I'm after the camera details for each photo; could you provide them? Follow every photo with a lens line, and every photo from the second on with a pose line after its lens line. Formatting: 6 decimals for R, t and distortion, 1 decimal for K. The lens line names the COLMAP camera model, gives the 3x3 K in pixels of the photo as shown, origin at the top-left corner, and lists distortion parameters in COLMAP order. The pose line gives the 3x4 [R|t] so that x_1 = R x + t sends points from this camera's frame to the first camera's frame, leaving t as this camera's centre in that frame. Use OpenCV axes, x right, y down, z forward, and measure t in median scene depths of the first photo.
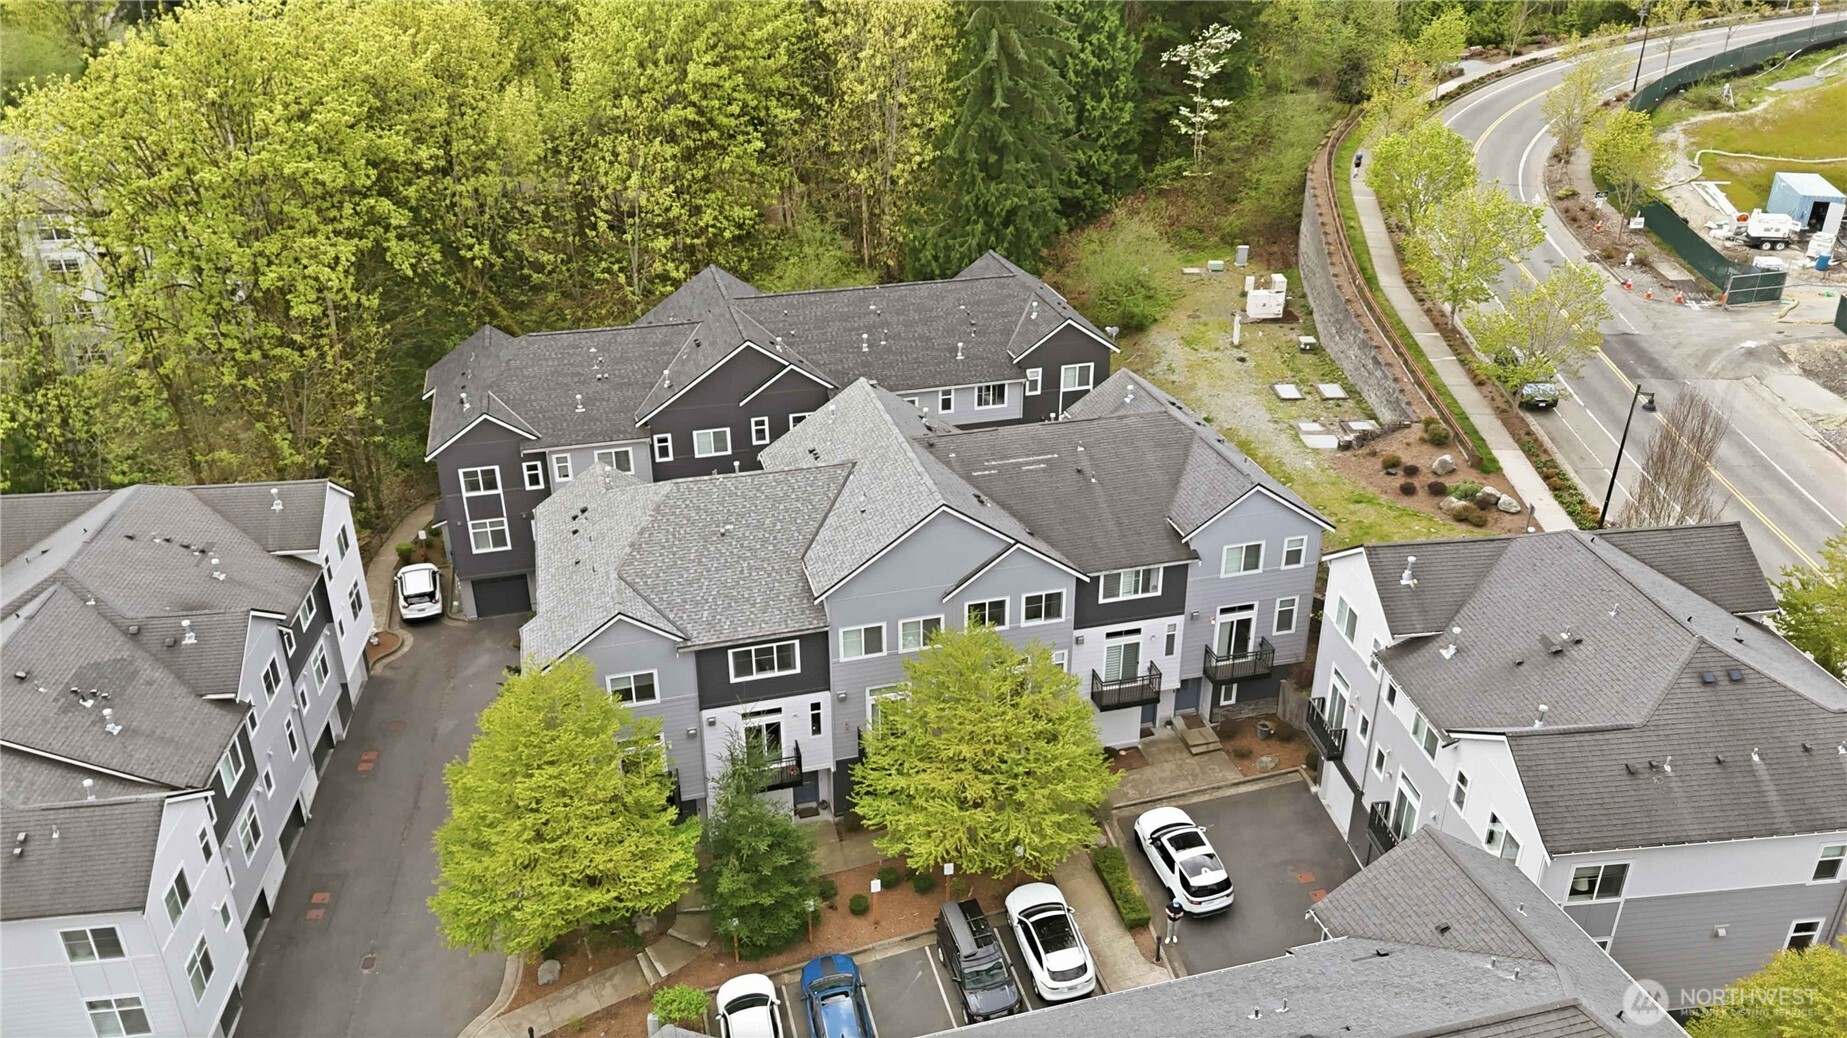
lens RADIAL K [[1325.2, 0, 923.5], [0, 1325.2, 519.0], [0, 0, 1]] dist [0.004349, -0.001278]
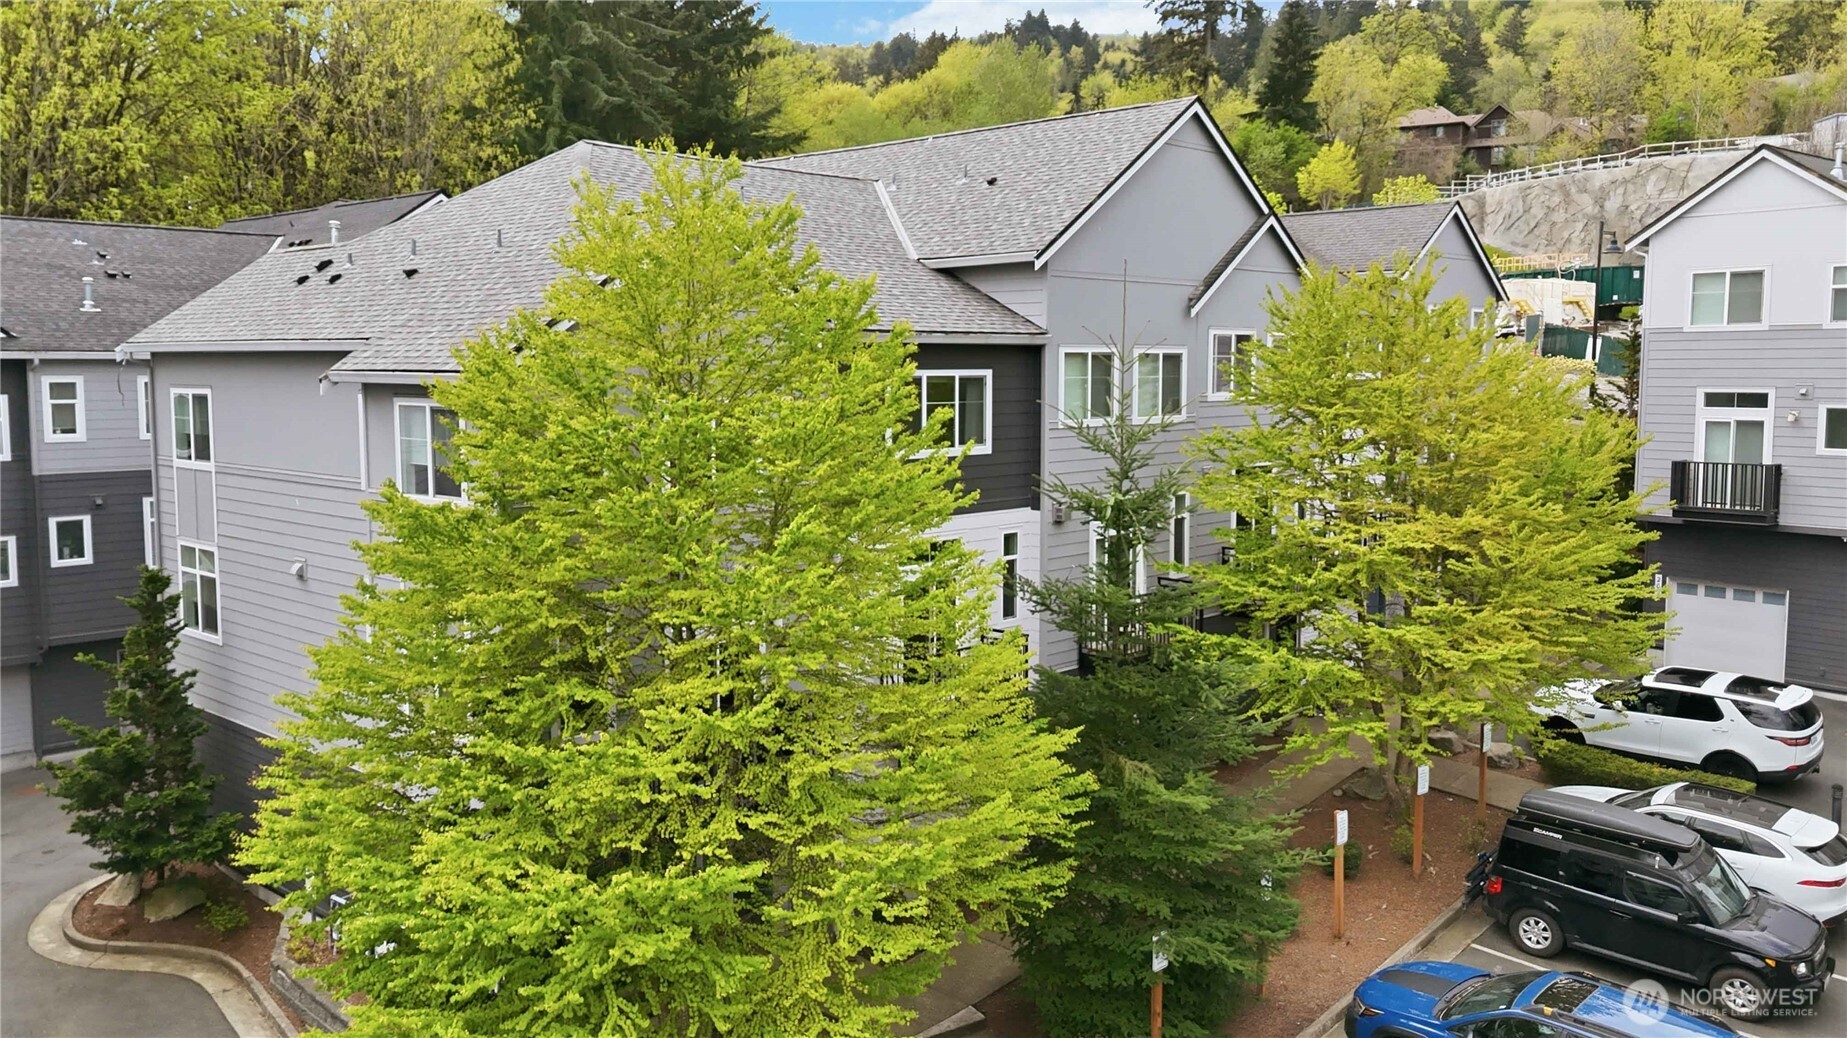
lens RADIAL K [[1325.2, 0, 923.5], [0, 1325.2, 519.0], [0, 0, 1]] dist [0.004349, -0.001278]
pose [[0.850800, -0.057216, 0.522366, -0.342183], [0.229335, 0.934822, -0.271133, 0.248727], [-0.472806, 0.350476, 0.808468, 0.656950]]
